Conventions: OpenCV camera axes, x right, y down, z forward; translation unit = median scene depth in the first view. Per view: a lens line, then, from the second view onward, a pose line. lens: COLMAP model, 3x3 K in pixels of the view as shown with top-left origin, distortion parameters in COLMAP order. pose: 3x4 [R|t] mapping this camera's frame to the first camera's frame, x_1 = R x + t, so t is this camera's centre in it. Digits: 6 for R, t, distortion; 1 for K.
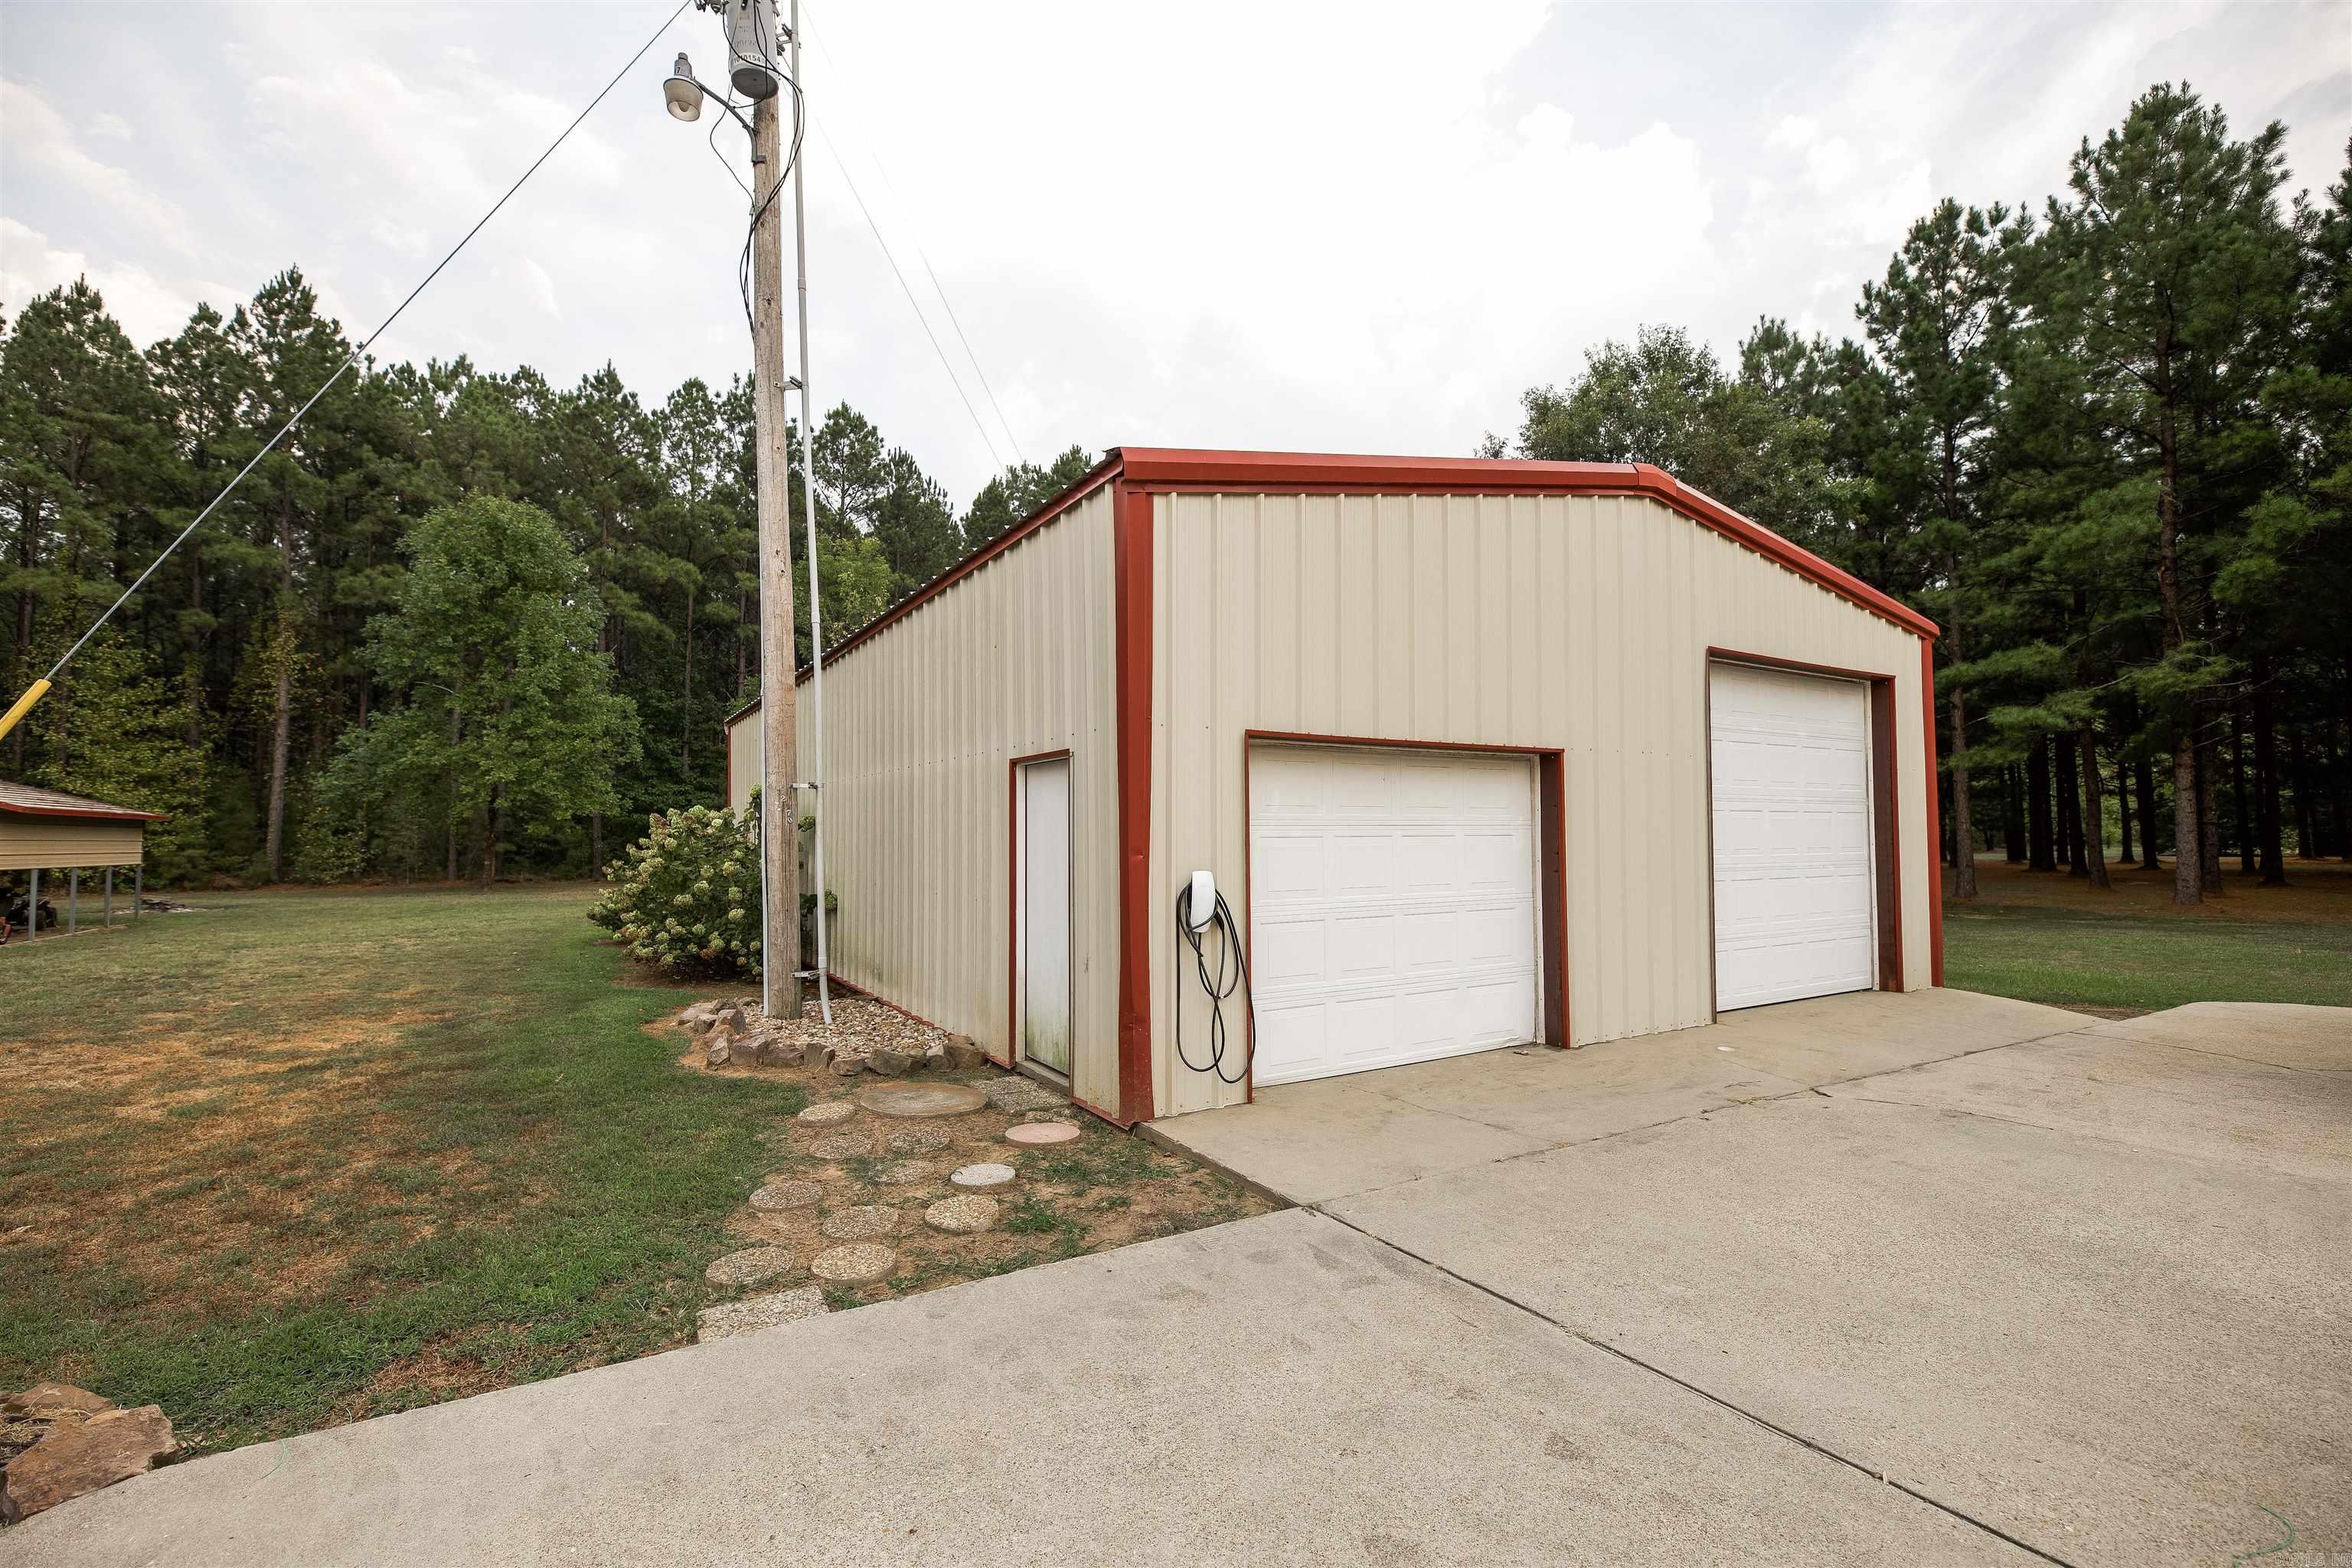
lens RADIAL K [[955.0, 0, 1188.3], [0, 955.0, 792.2], [0, 0, 1]] dist [0.002361, -0.007054]
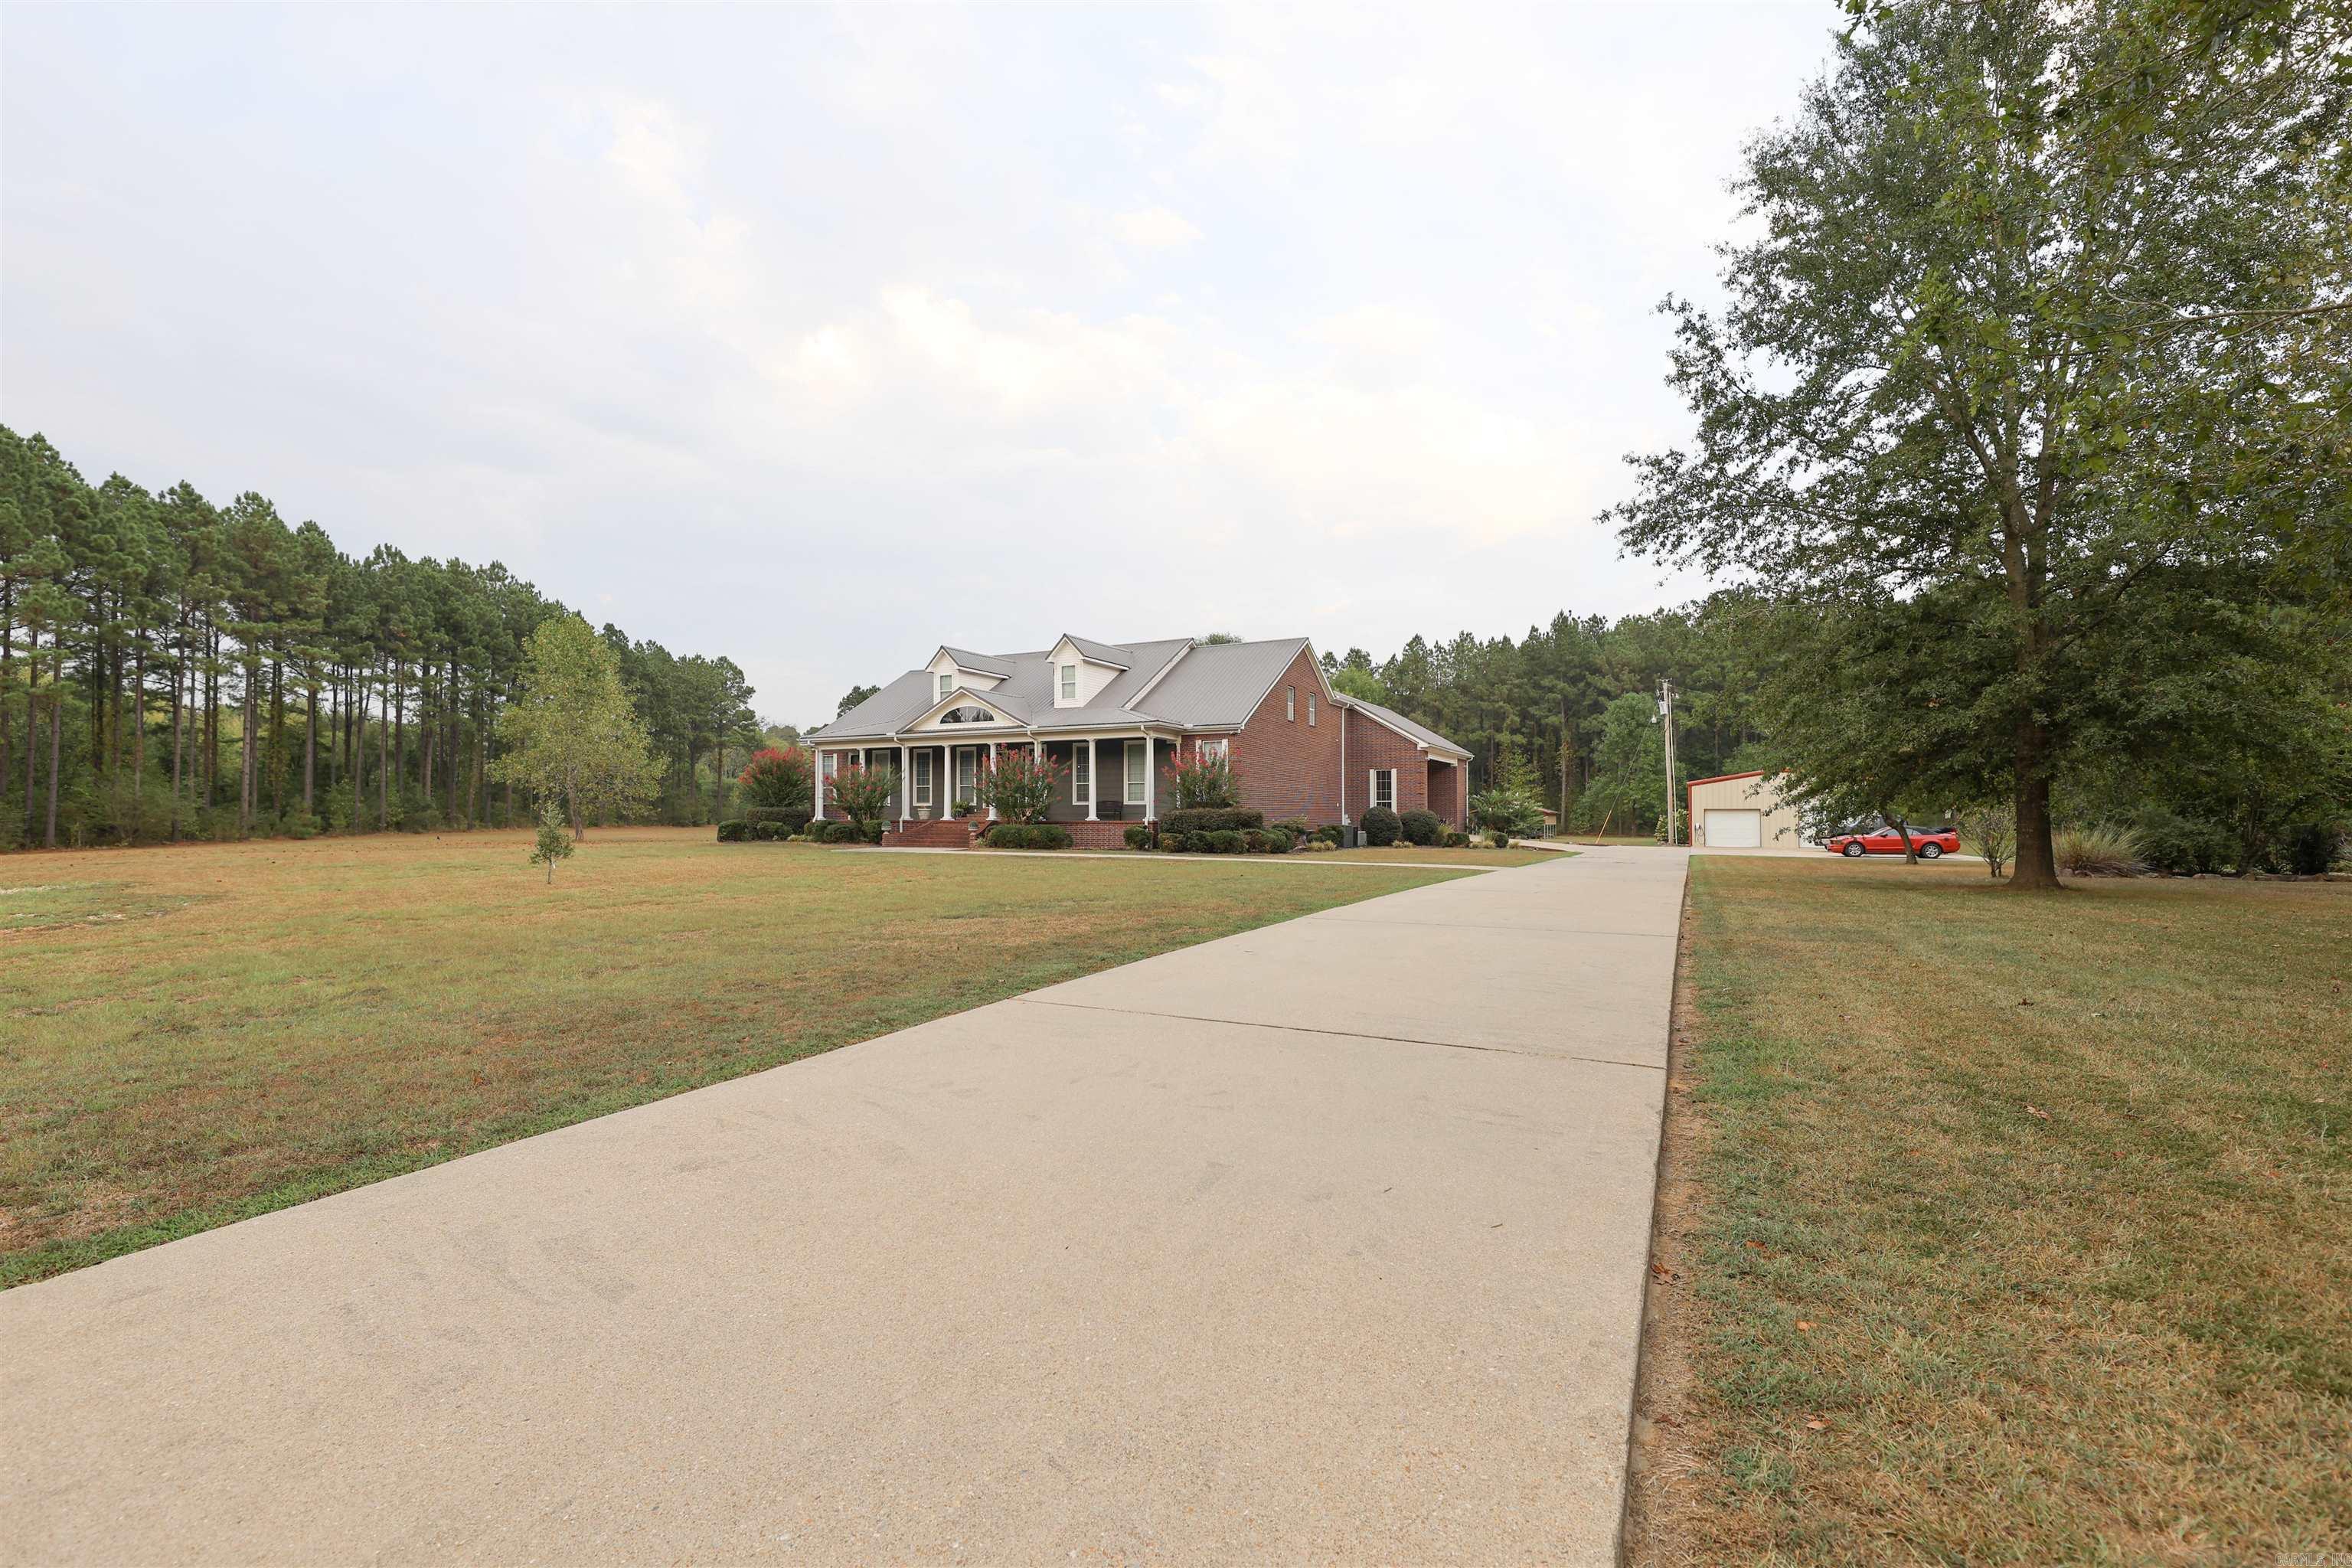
lens RADIAL K [[955.0, 0, 1188.3], [0, 955.0, 792.2], [0, 0, 1]] dist [0.002361, -0.007054]
pose [[0.487888, -0.013113, -0.872808, 0.973394], [0.031808, 0.999490, 0.002764, -0.070859], [0.872327, -0.029110, 0.488056, -1.359177]]
